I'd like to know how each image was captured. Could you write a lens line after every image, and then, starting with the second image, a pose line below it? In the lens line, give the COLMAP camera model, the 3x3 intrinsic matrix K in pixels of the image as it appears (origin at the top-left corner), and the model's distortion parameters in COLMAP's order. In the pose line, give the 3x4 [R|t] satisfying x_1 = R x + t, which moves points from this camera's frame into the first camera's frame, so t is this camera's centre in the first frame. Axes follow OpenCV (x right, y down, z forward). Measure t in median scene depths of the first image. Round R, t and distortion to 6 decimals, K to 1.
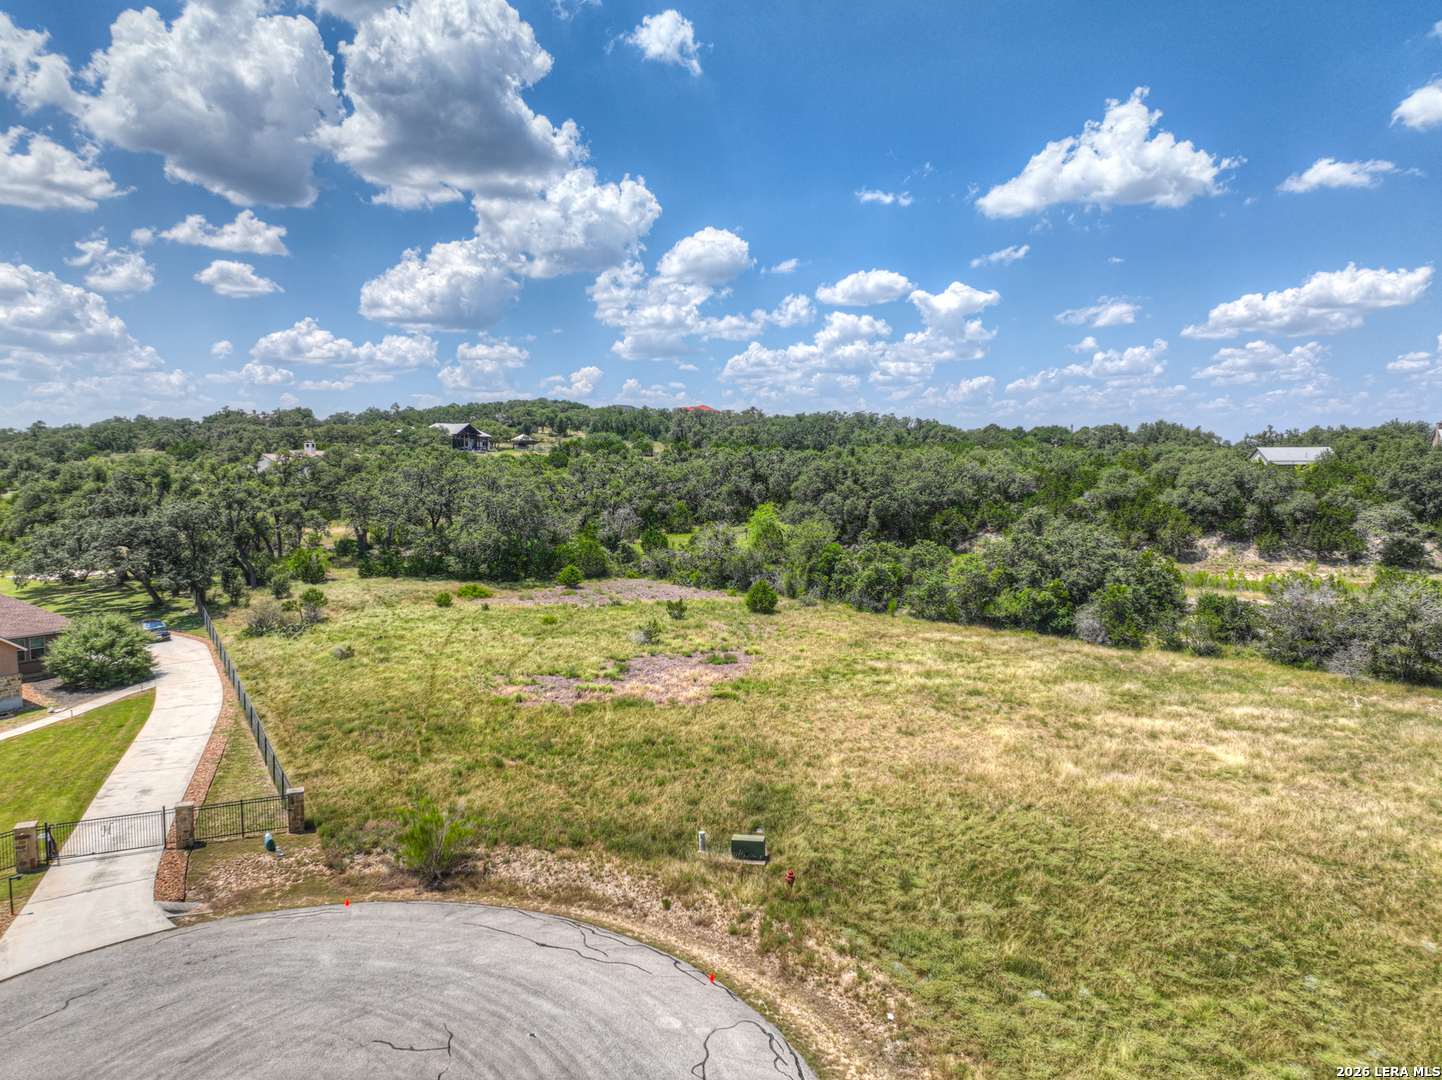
lens RADIAL K [[1012.4, 0, 721.7], [0, 1012.4, 538.0], [0, 0, 1]] dist [-0.005447, 0.024853]
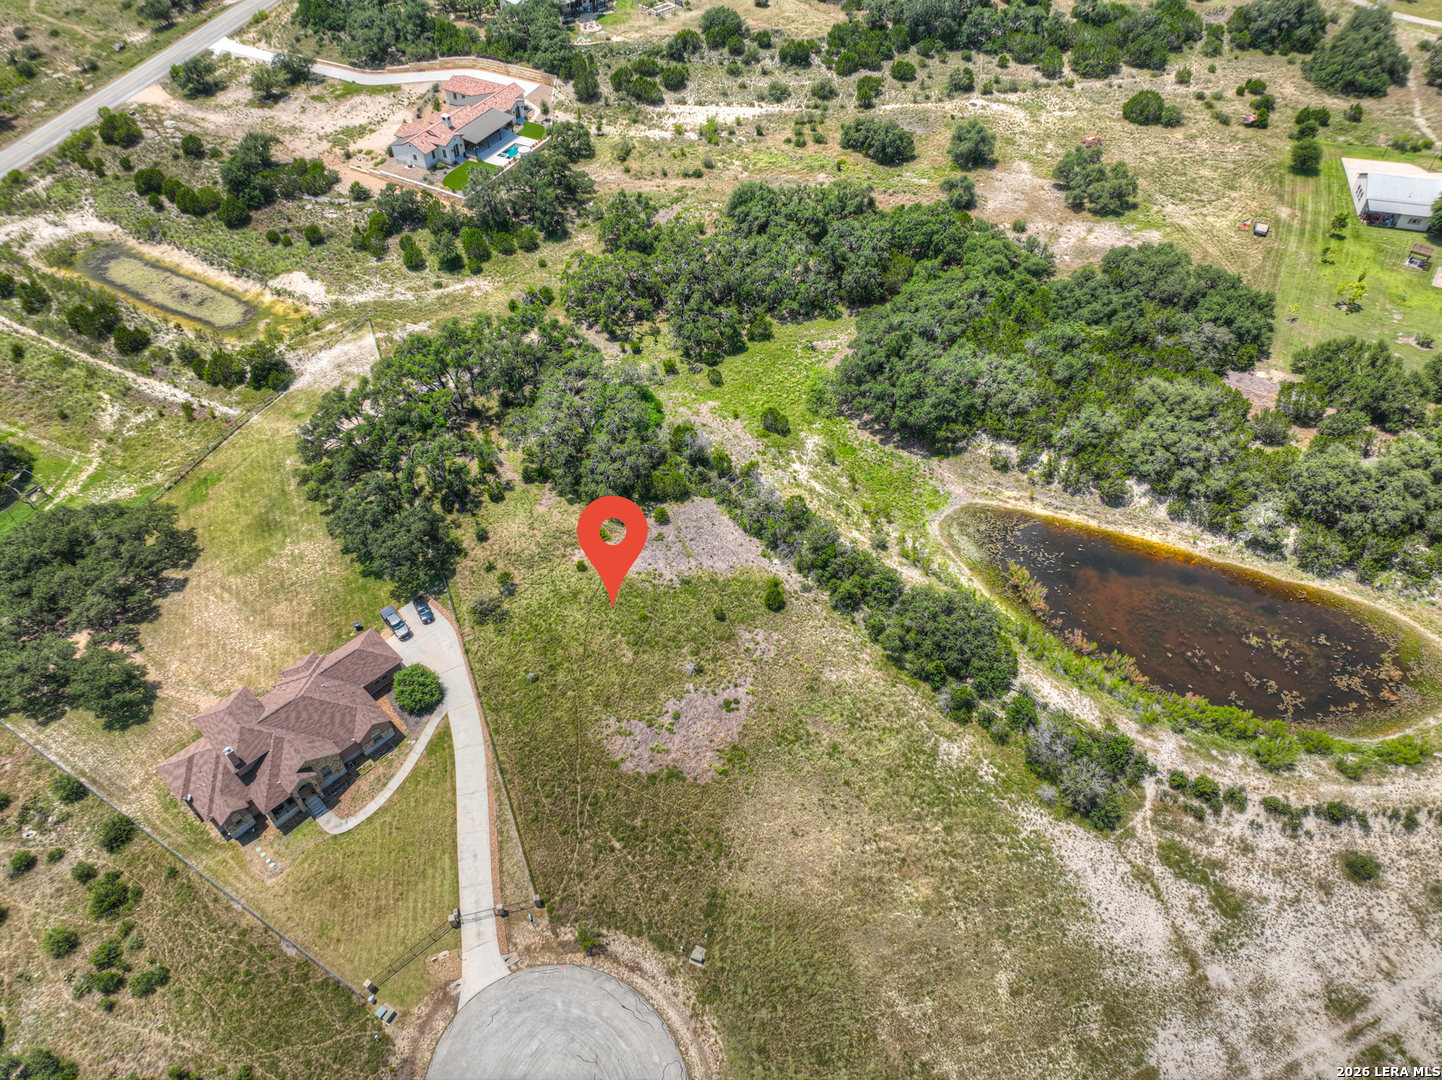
lens RADIAL K [[1012.4, 0, 721.7], [0, 1012.4, 538.0], [0, 0, 1]] dist [-0.005447, 0.024853]
pose [[0.988277, 0.119989, -0.094401, 0.133392], [-0.025022, 0.737260, 0.675146, -1.491629], [0.150608, -0.664869, 0.731619, -0.167763]]
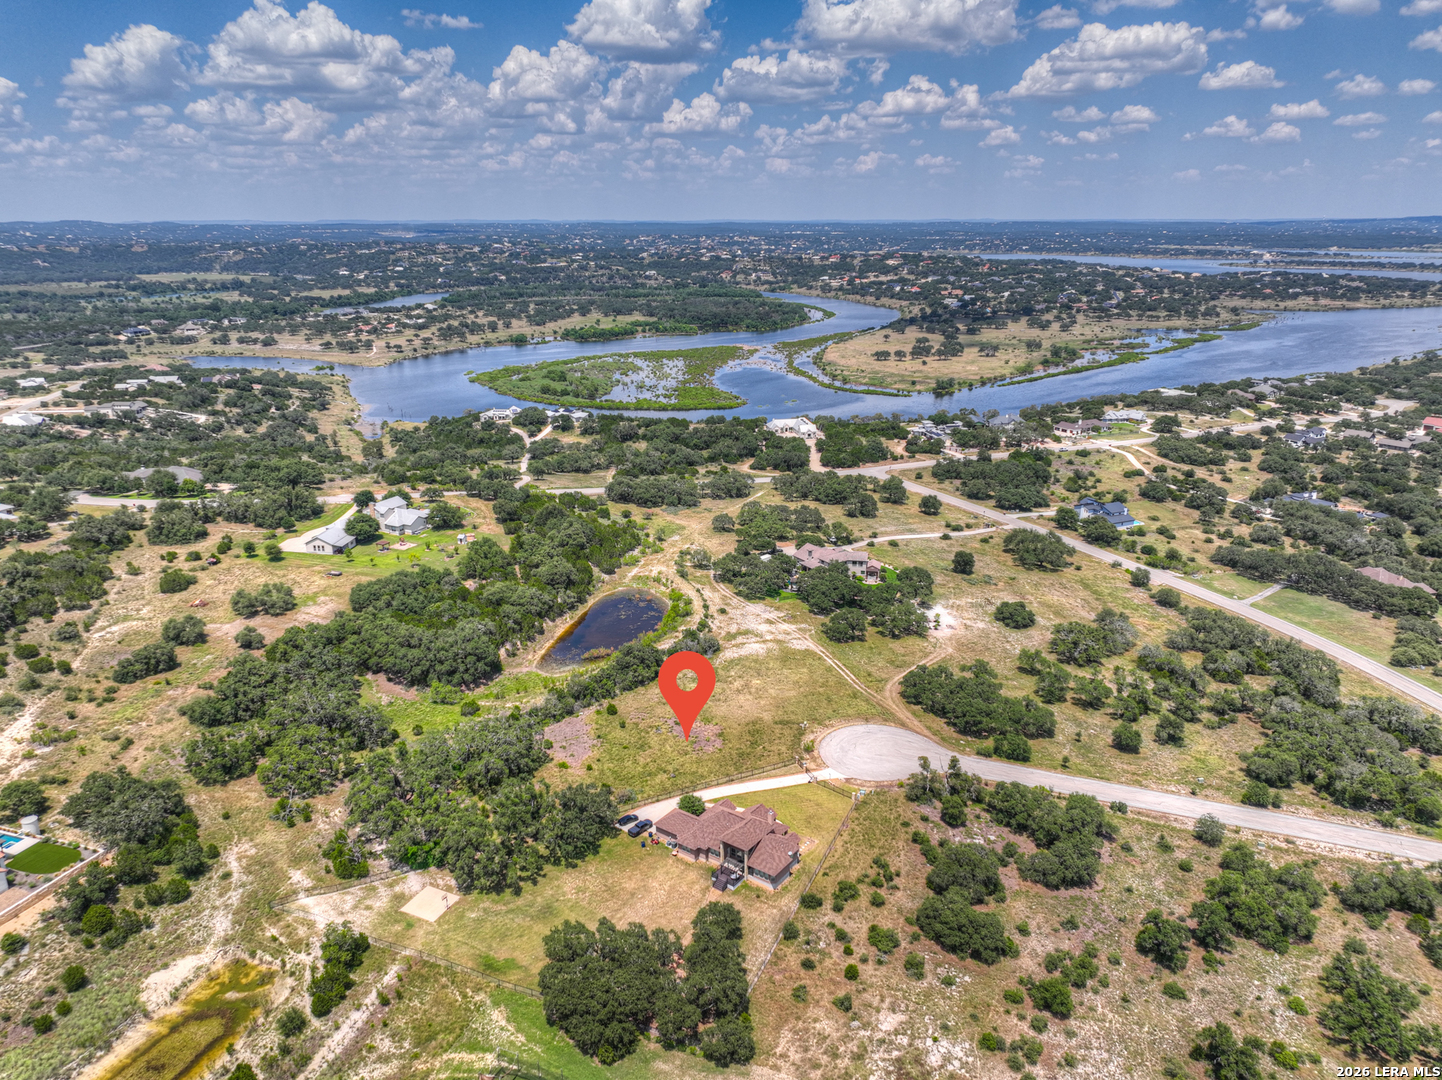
lens RADIAL K [[1012.4, 0, 721.7], [0, 1012.4, 538.0], [0, 0, 1]] dist [-0.005447, 0.024853]
pose [[0.008545, -0.297682, 0.954627, -3.576557], [0.080167, 0.951793, 0.296081, -1.721145], [-0.996745, 0.074000, 0.031998, 0.750801]]
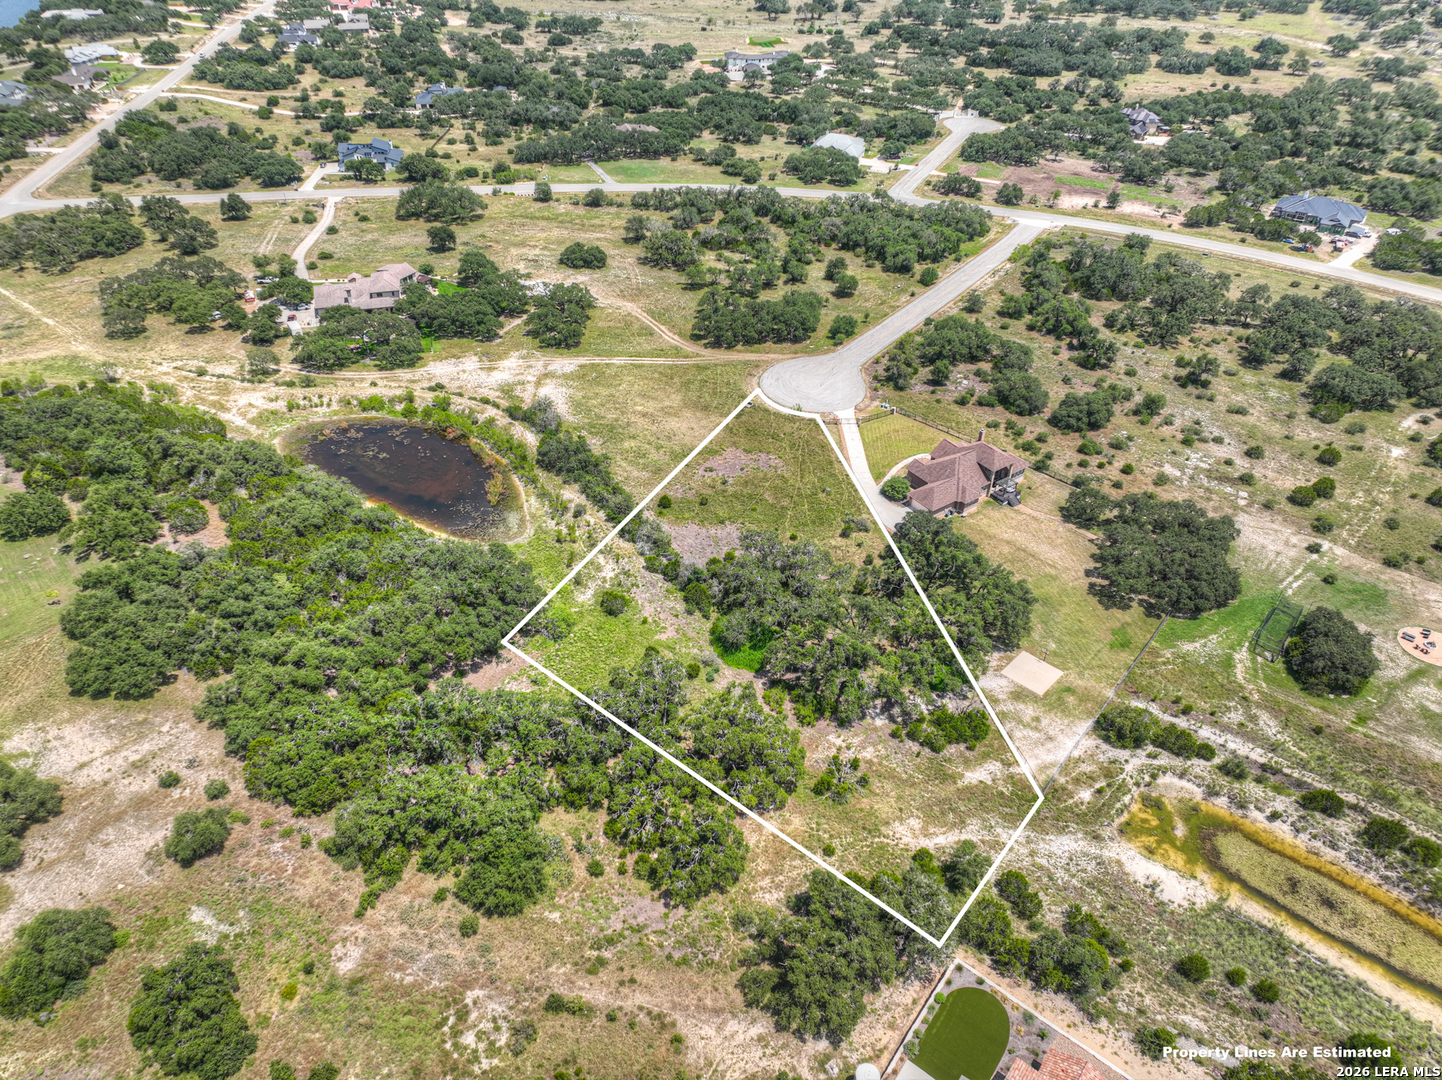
lens RADIAL K [[1012.4, 0, 721.7], [0, 1012.4, 538.0], [0, 0, 1]] dist [-0.005447, 0.024853]
pose [[-0.944389, -0.204914, 0.257177, -0.974288], [0.017816, 0.749062, 0.662261, -1.975002], [-0.328348, 0.630013, -0.703755, 3.662381]]
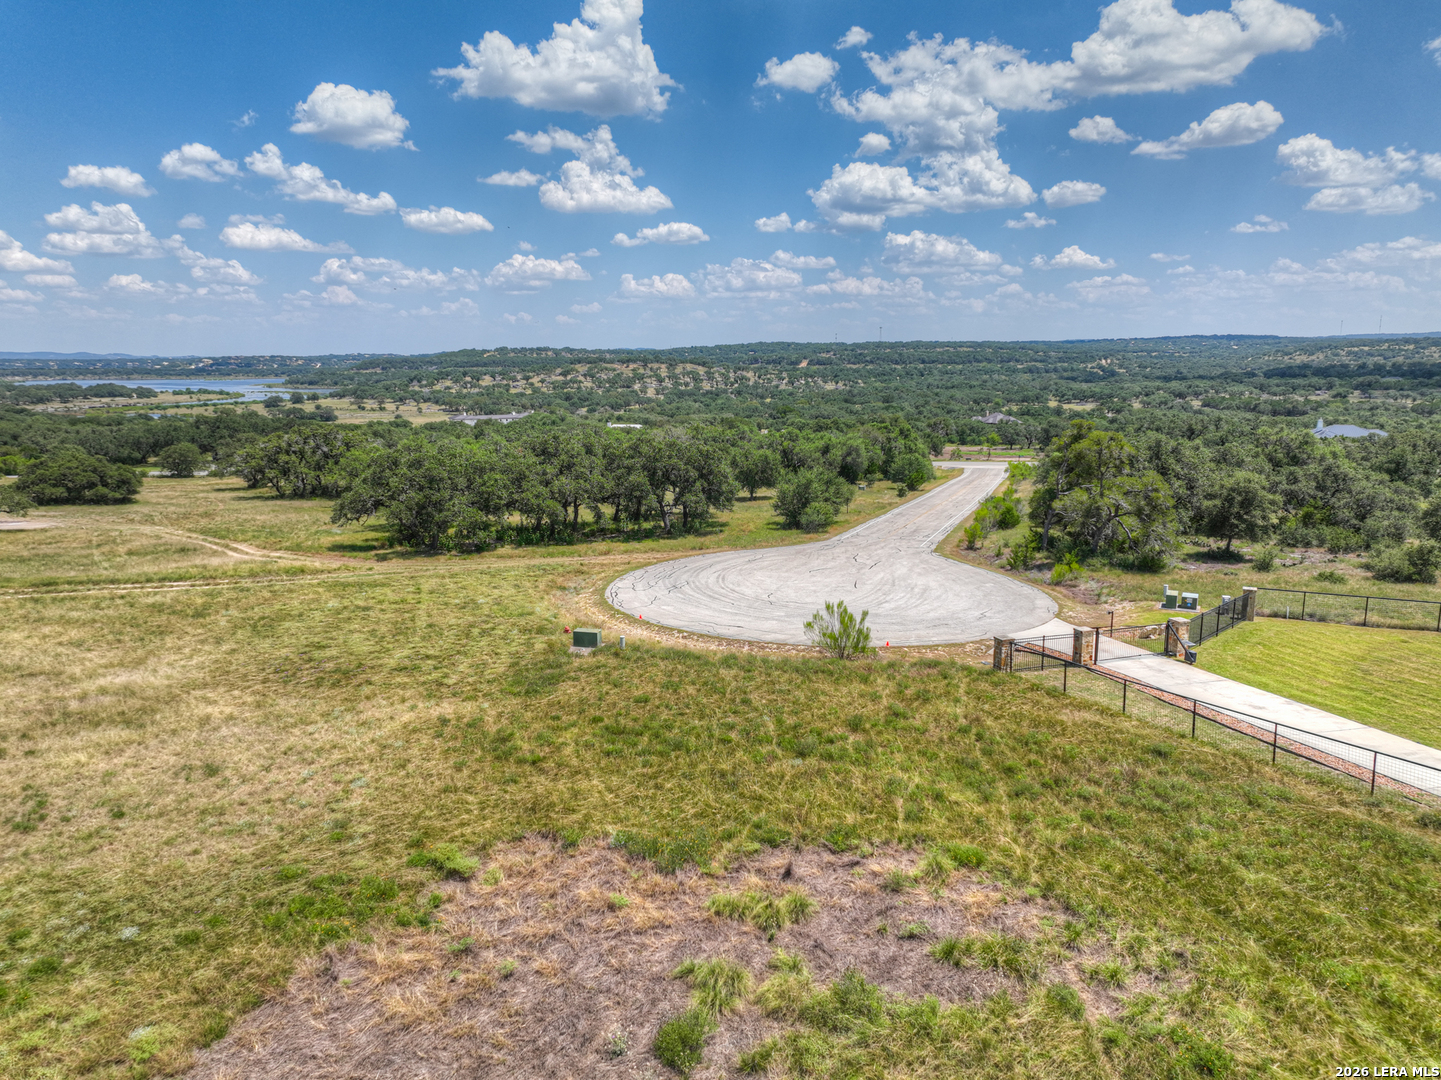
lens RADIAL K [[1011.7, 0, 721.2], [0, 1011.7, 538.0], [0, 0, 1]] dist [-0.005447, 0.024853]
pose [[-0.997429, -0.002322, 0.071628, -0.135860], [0.015661, 0.968259, 0.249457, -0.072423], [-0.069934, 0.249937, -0.965733, 1.299127]]
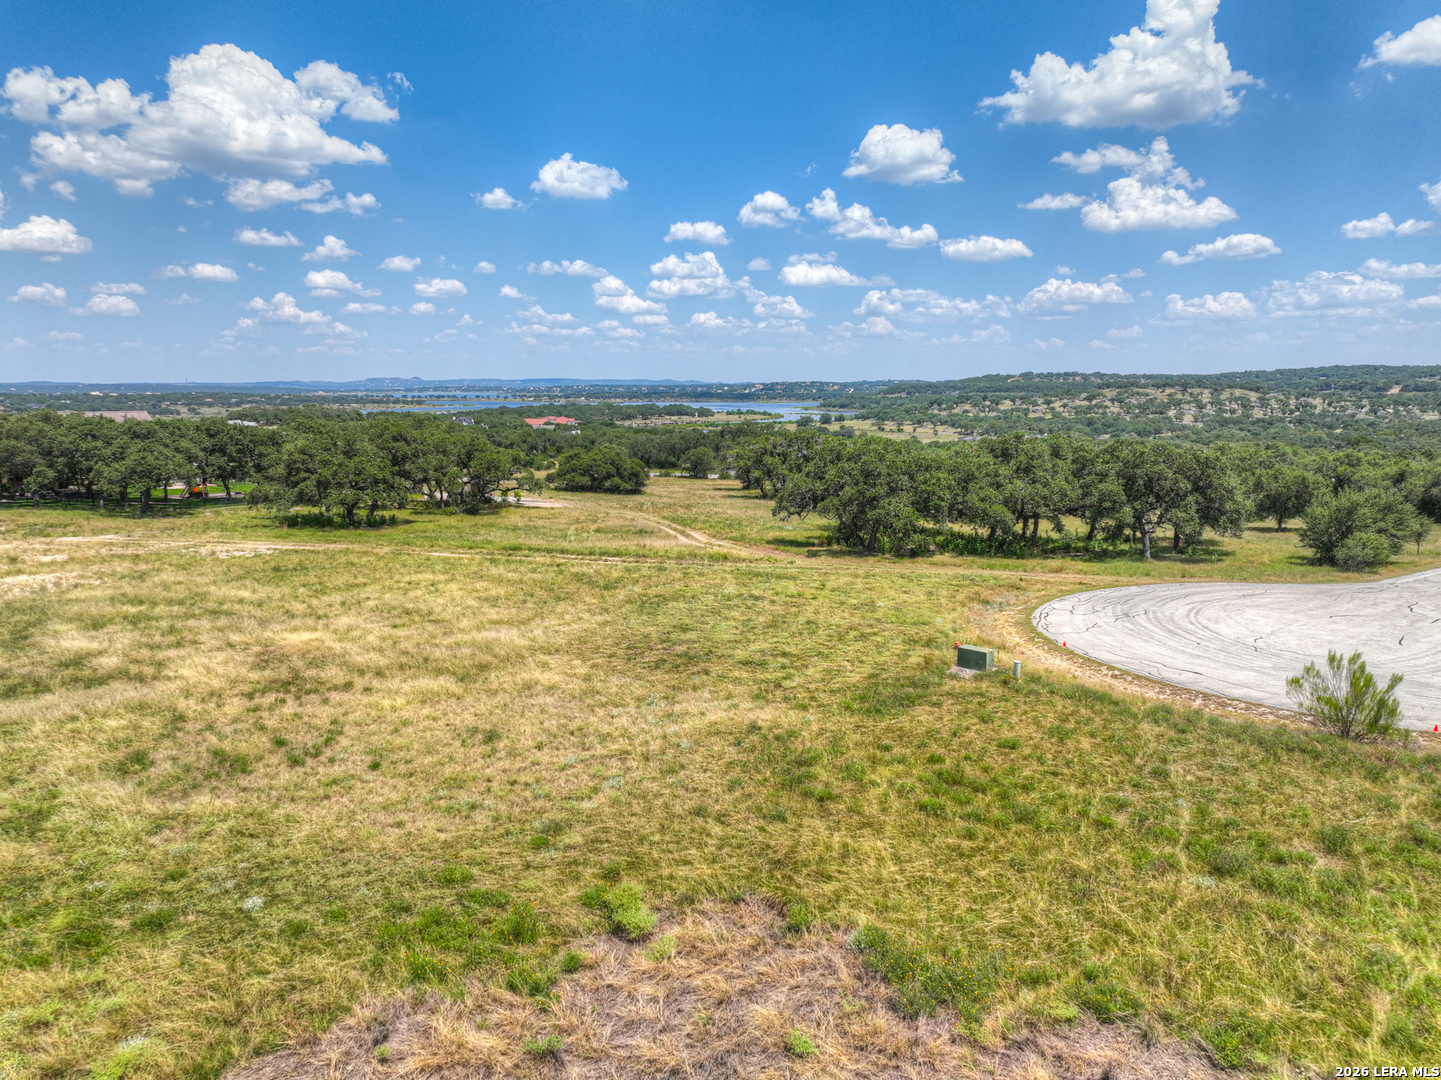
lens RADIAL K [[1012.4, 0, 721.3], [0, 1012.4, 535.5], [0, 0, 1]] dist [-0.006585, 0.026932]
pose [[-0.840016, -0.072245, 0.537730, -0.173472], [0.047708, 0.977421, 0.205846, -0.016642], [-0.540460, 0.198567, -0.817603, 1.157487]]
